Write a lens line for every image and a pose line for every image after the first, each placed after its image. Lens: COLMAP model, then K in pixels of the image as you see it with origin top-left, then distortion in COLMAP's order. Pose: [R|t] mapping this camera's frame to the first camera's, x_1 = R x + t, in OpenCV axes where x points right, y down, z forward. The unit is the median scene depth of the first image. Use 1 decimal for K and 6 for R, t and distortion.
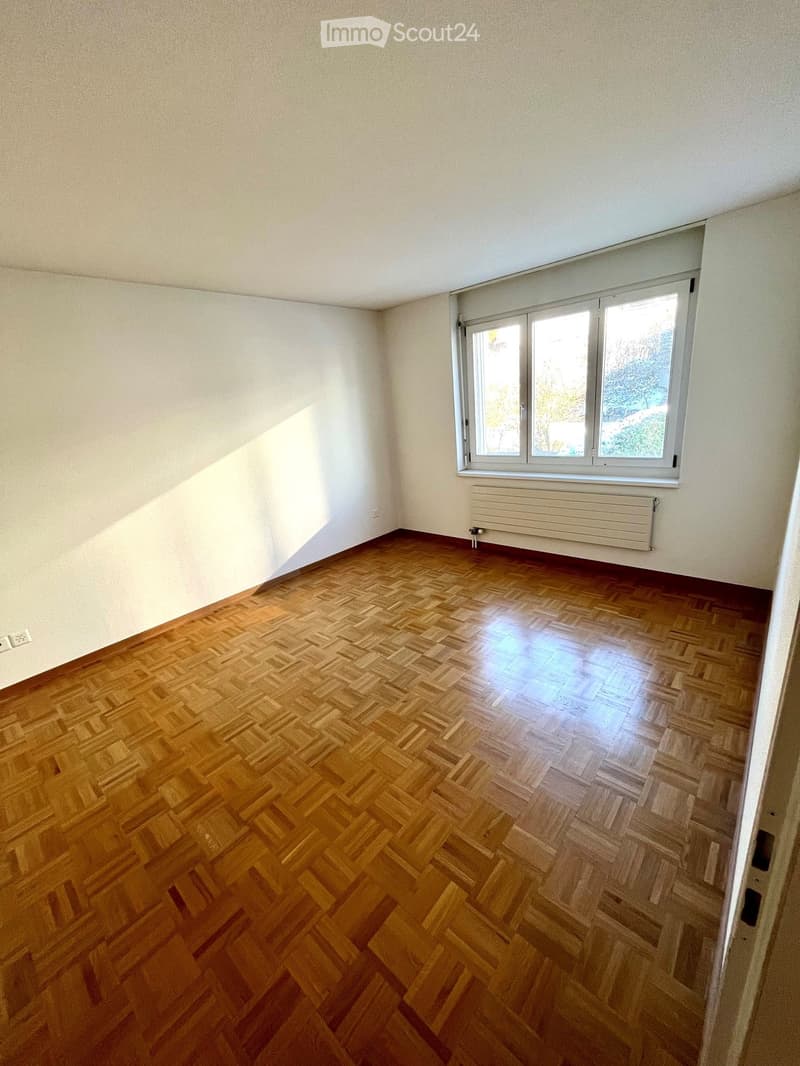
lens RADIAL K [[432.0, 0, 401.8], [0, 432.0, 533.4], [0, 0, 1]] dist [0.001799, 0.000266]
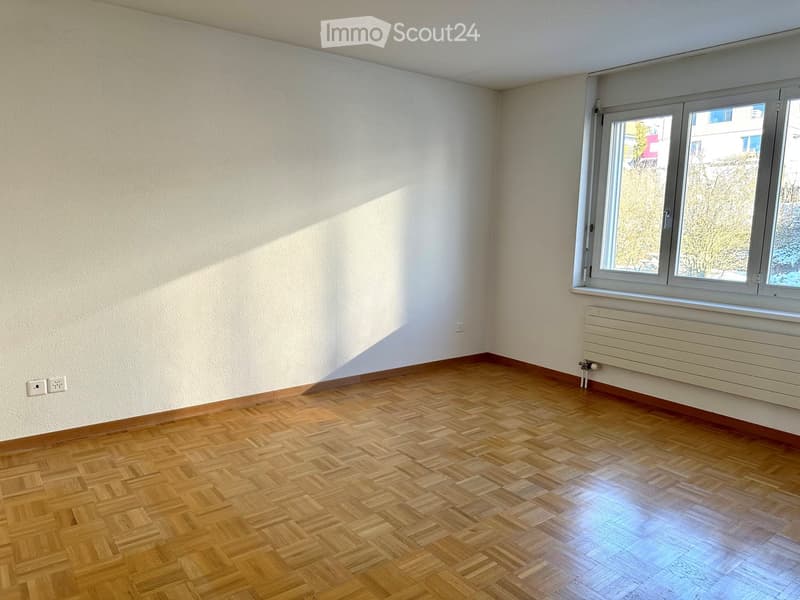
lens RADIAL K [[568.2, 0, 397.5], [0, 568.2, 300.6], [0, 0, 1]] dist [0.030817, -0.031248]
pose [[0.976488, 0.136349, -0.166977, -0.009128], [-0.160174, 0.977300, -0.138668, 0.114455], [0.144279, 0.162153, 0.976161, -0.090049]]
